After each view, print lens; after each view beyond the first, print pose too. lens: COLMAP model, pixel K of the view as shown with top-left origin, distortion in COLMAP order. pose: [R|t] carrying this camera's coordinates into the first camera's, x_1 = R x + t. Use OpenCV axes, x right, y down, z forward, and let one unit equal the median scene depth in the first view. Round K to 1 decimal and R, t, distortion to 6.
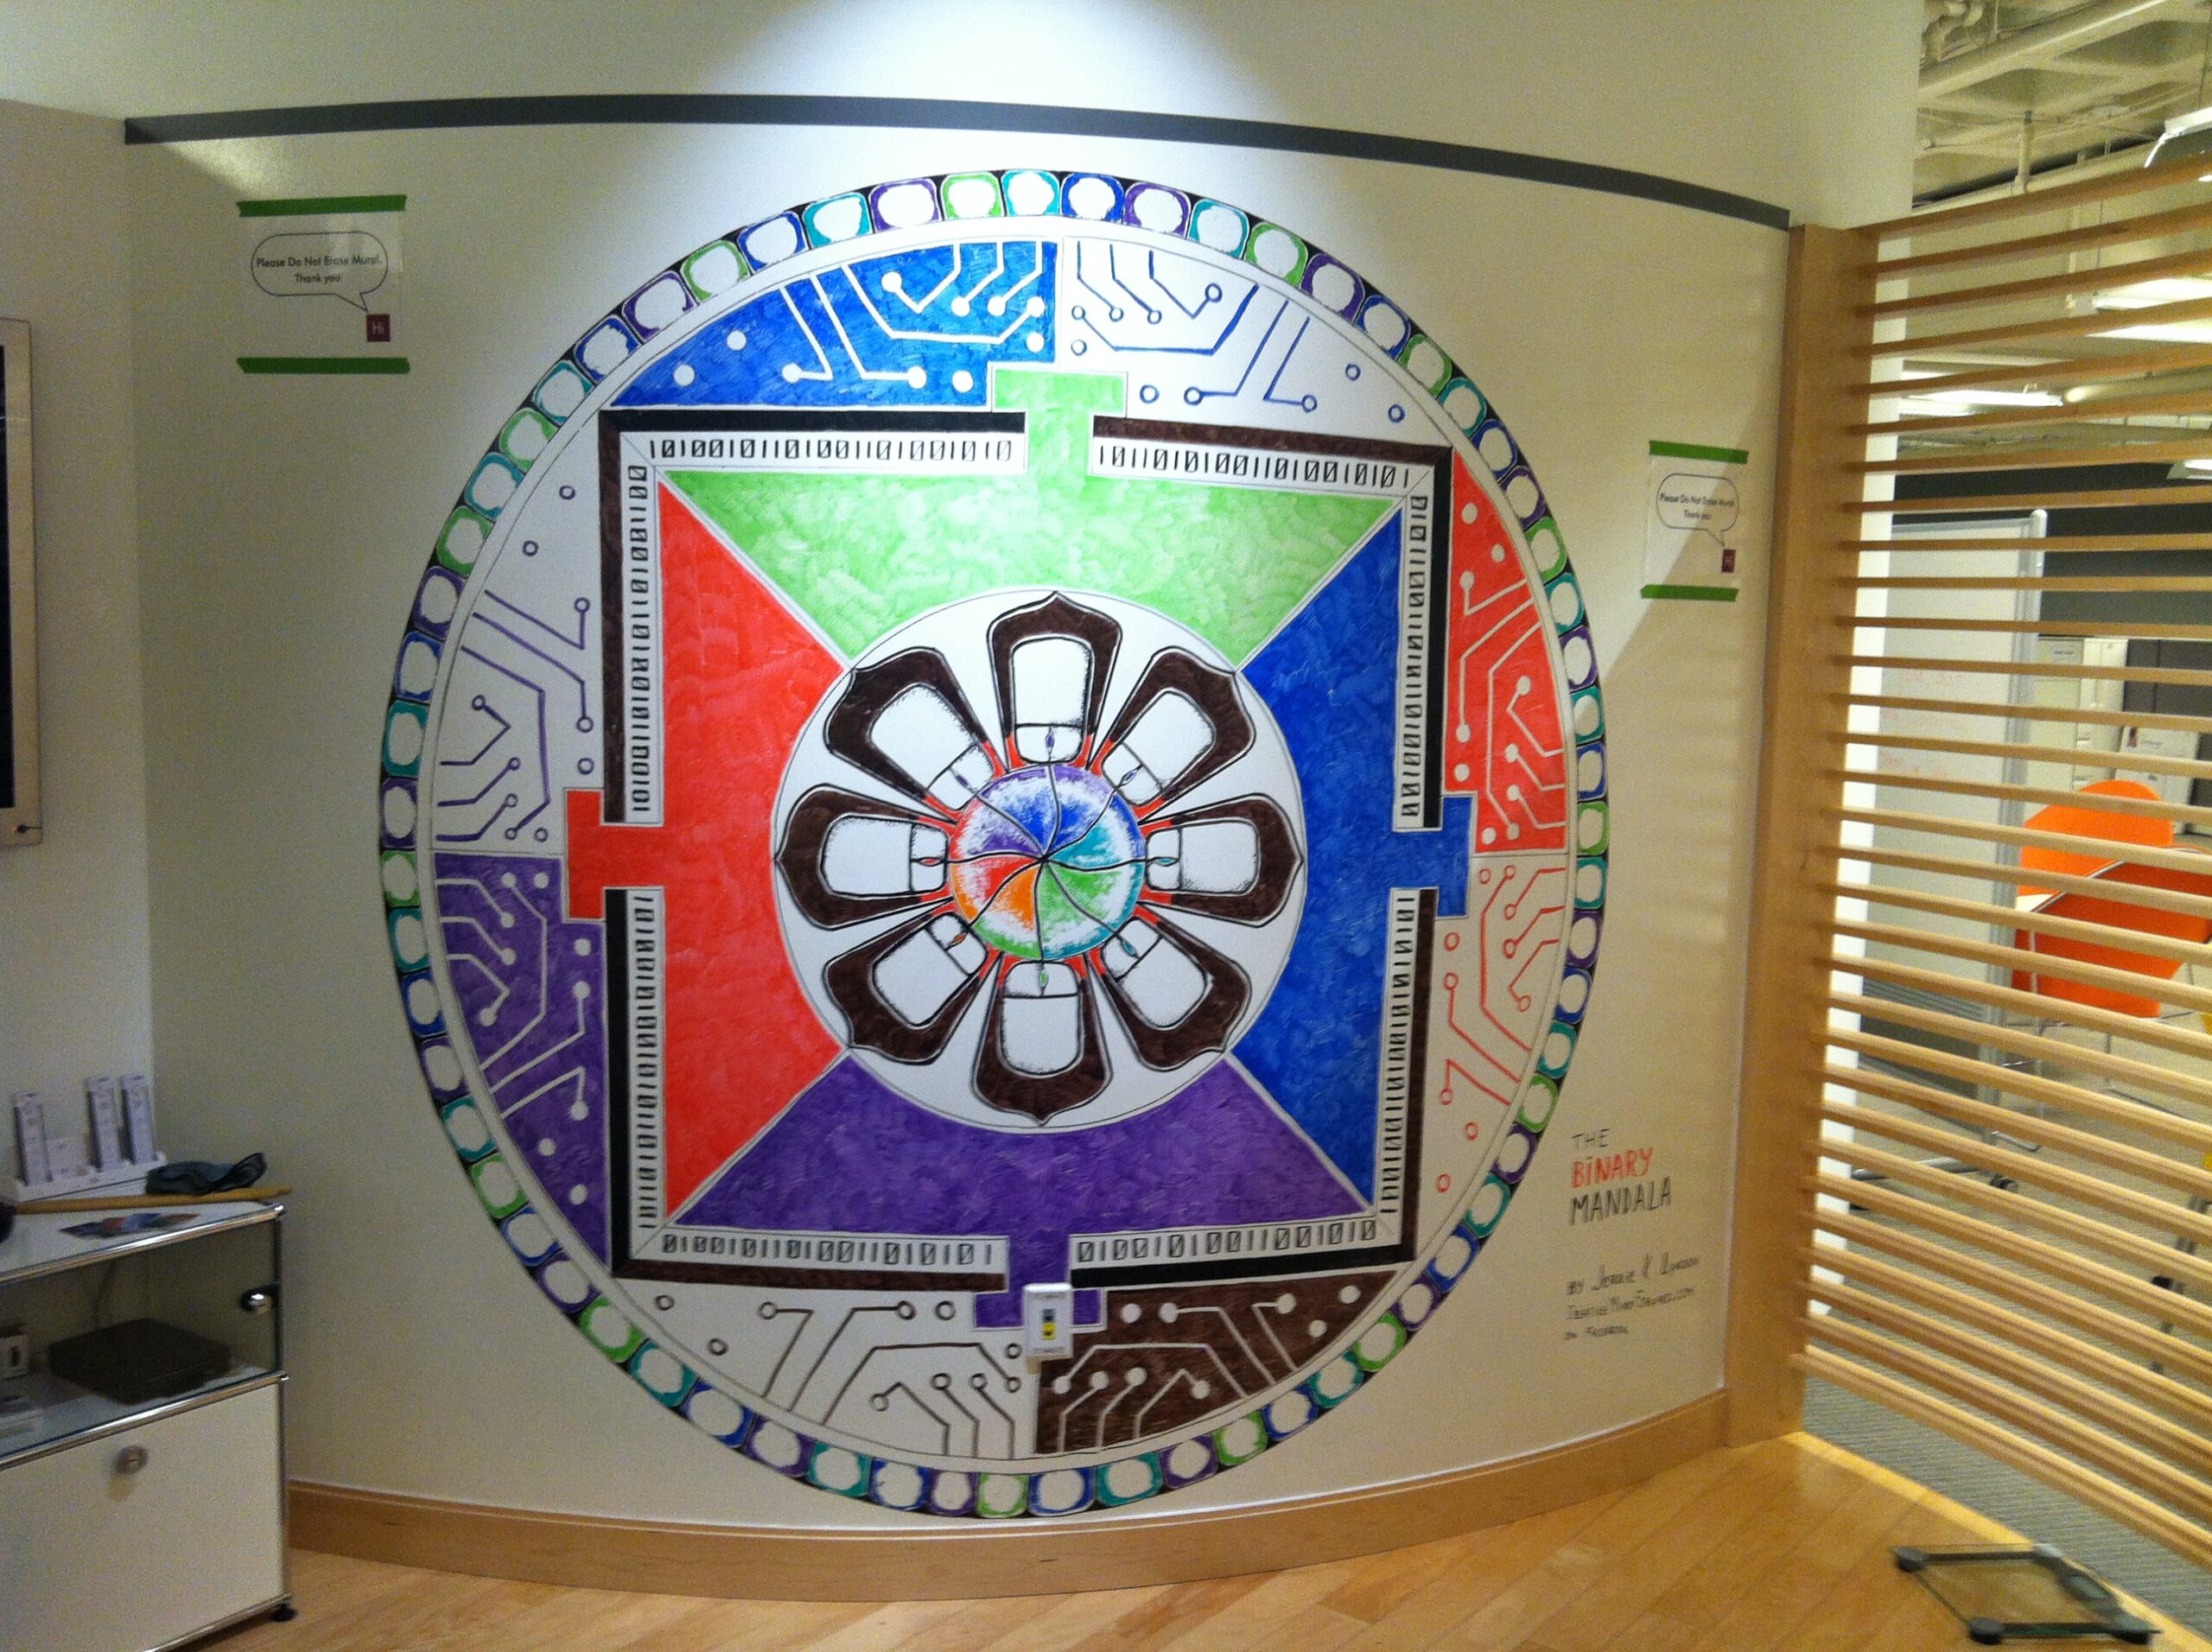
lens RADIAL K [[2035.7, 0, 1106.5], [0, 2035.7, 840.8], [0, 0, 1]] dist [0.086708, 0.000000]
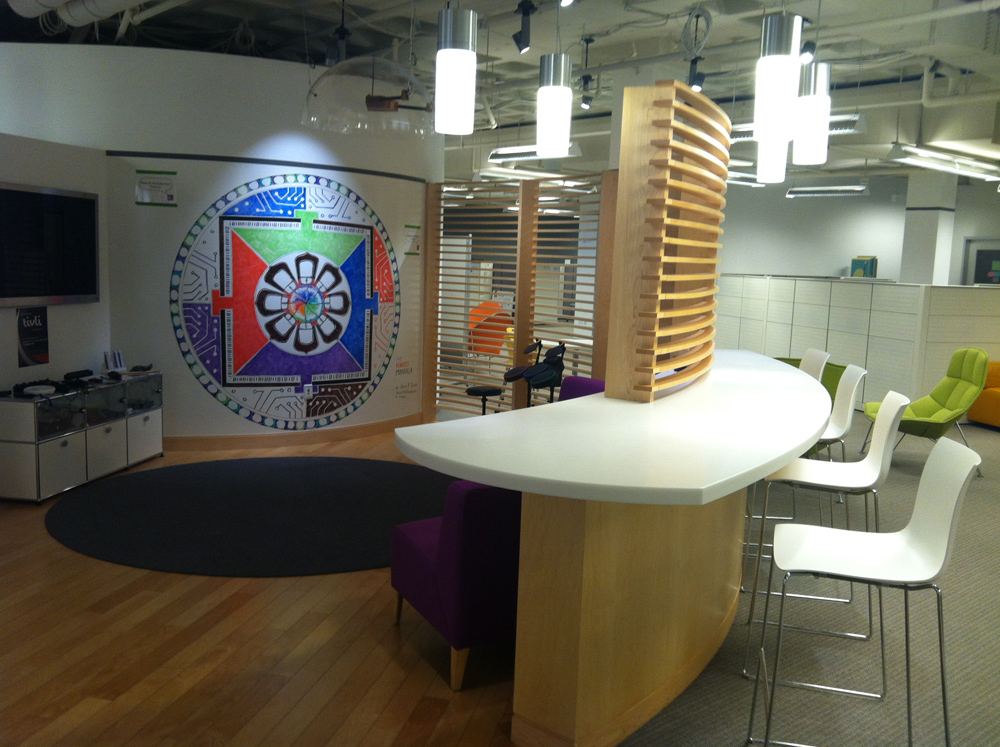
lens RADIAL K [[920.3, 0, 502.0], [0, 920.3, 375.0], [0, 0, 1]] dist [0.086708, 0.000000]
pose [[0.893297, -0.048469, 0.446846, -0.647720], [0.040004, 0.998797, 0.028366, 0.146300], [-0.447683, -0.007463, 0.894161, -1.355836]]
